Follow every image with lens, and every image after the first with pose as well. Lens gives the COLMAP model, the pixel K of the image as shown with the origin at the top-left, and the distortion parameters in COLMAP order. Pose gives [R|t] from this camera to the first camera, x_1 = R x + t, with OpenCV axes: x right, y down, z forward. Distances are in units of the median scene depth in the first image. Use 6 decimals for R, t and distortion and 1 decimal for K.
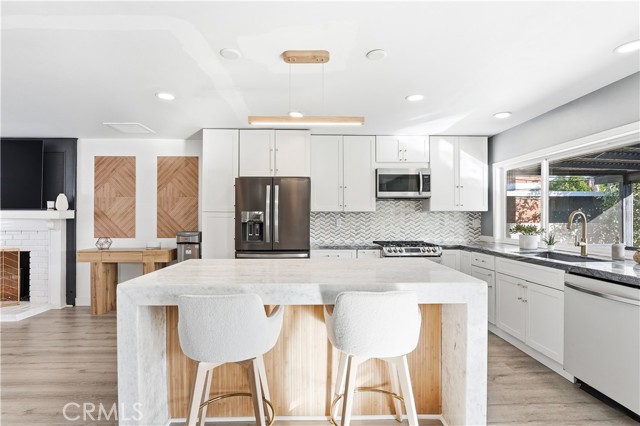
lens RADIAL K [[313.6, 0, 320.0], [0, 313.6, 213.0], [0, 0, 1]] dist [-0.017593, -0.000565]
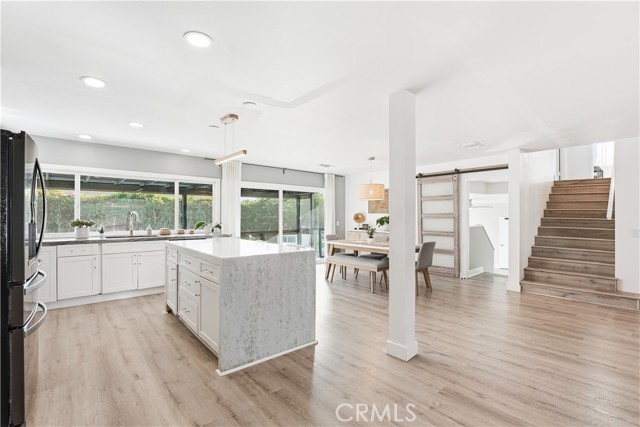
lens RADIAL K [[292.8, 0, 320.0], [0, 292.8, 213.5], [0, 0, 1]] dist [-0.016613, -0.000015]
pose [[-0.639302, 0.003355, 0.768949, -0.790620], [-0.014367, 0.999764, -0.016307, 0.011400], [-0.768822, -0.021473, -0.639102, 0.816981]]
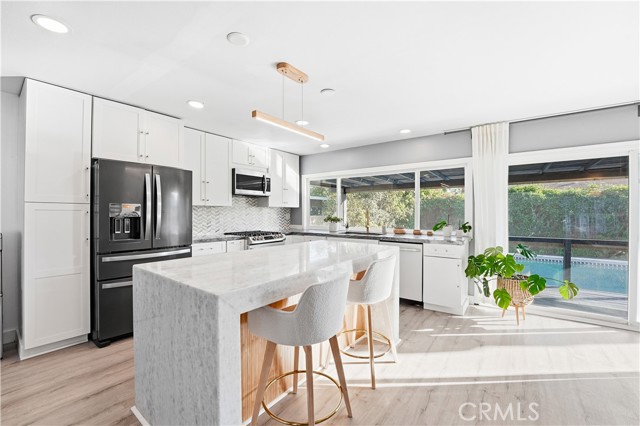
lens RADIAL K [[271.4, 0, 320.0], [0, 271.4, 213.0], [0, 0, 1]] dist [-0.024857, 0.000099]
pose [[0.619789, -0.000442, 0.784769, -0.392096], [-0.012402, 0.999869, 0.010358, 0.005150], [-0.784671, -0.016153, 0.619702, 0.146175]]
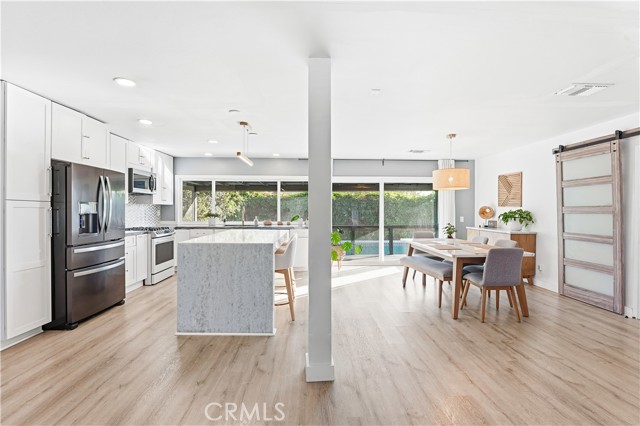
lens RADIAL K [[292.8, 0, 320.0], [0, 292.8, 213.0], [0, 0, 1]] dist [-0.016613, -0.000015]
pose [[-0.007958, -0.012138, 0.999895, -0.944166], [-0.017703, 0.999771, 0.011995, 0.004517], [-0.999812, -0.017606, -0.008171, 0.275278]]
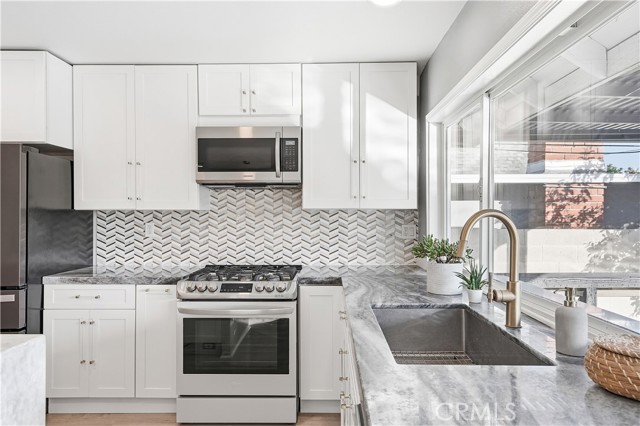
lens RADIAL K [[425.5, 0, 320.0], [0, 425.5, 213.0], [0, 0, 1]] dist [-0.061023, -0.000311]
pose [[0.999483, -0.000823, -0.032147, 0.408847], [0.001374, 0.999853, 0.017113, -0.011495], [0.032128, -0.017148, 0.999337, 0.297035]]
